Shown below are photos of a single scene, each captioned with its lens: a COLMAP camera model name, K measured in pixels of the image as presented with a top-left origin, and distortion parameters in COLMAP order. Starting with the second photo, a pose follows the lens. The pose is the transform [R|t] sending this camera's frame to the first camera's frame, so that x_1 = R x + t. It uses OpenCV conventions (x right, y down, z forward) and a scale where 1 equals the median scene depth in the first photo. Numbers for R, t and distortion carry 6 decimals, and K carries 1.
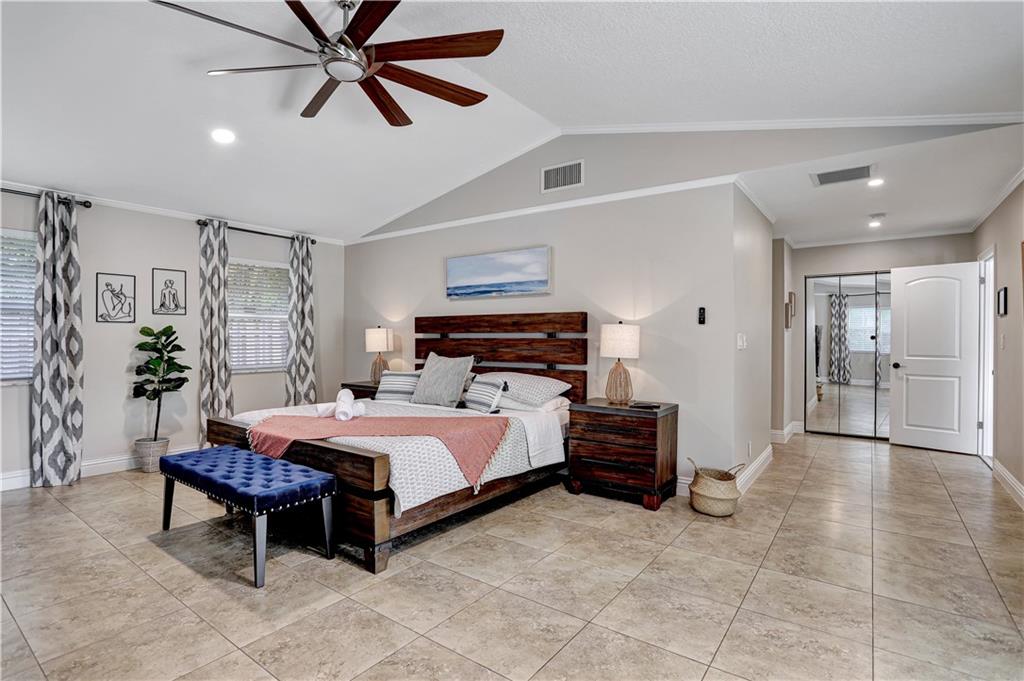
lens RADIAL K [[501.5, 0, 509.8], [0, 501.5, 343.1], [0, 0, 1]] dist [-0.054165, 0.015626]
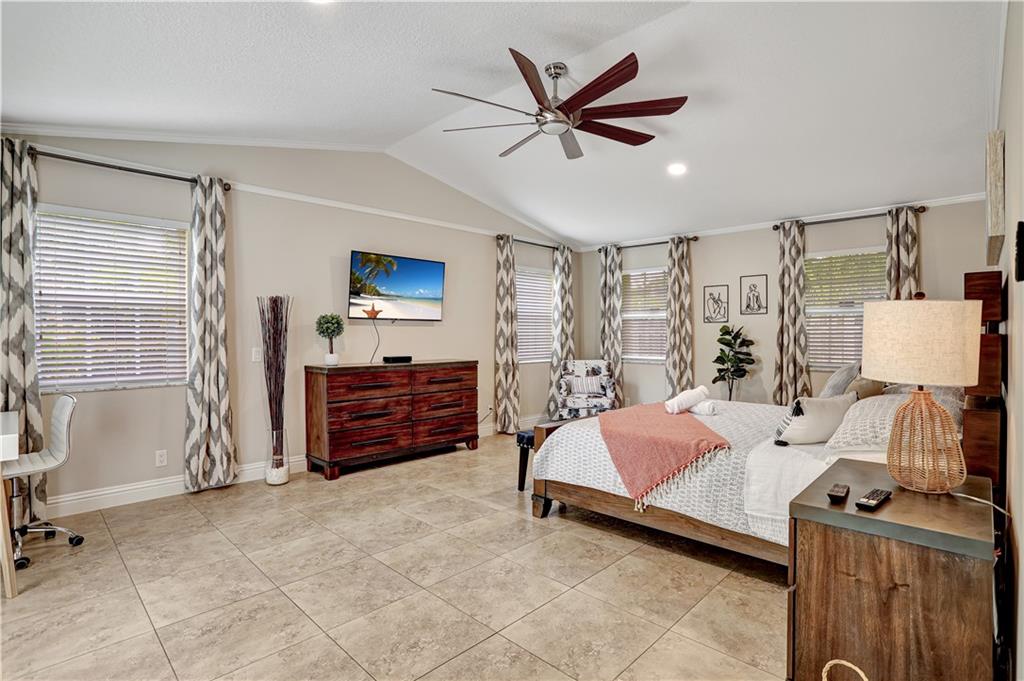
lens RADIAL K [[501.5, 0, 511.4], [0, 501.5, 335.8], [0, 0, 1]] dist [-0.054165, 0.015626]
pose [[-0.130561, 0.000830, -0.991440, 0.687791], [-0.012780, 0.999915, 0.002520, -0.003752], [0.991358, 0.013000, -0.130539, 0.741449]]
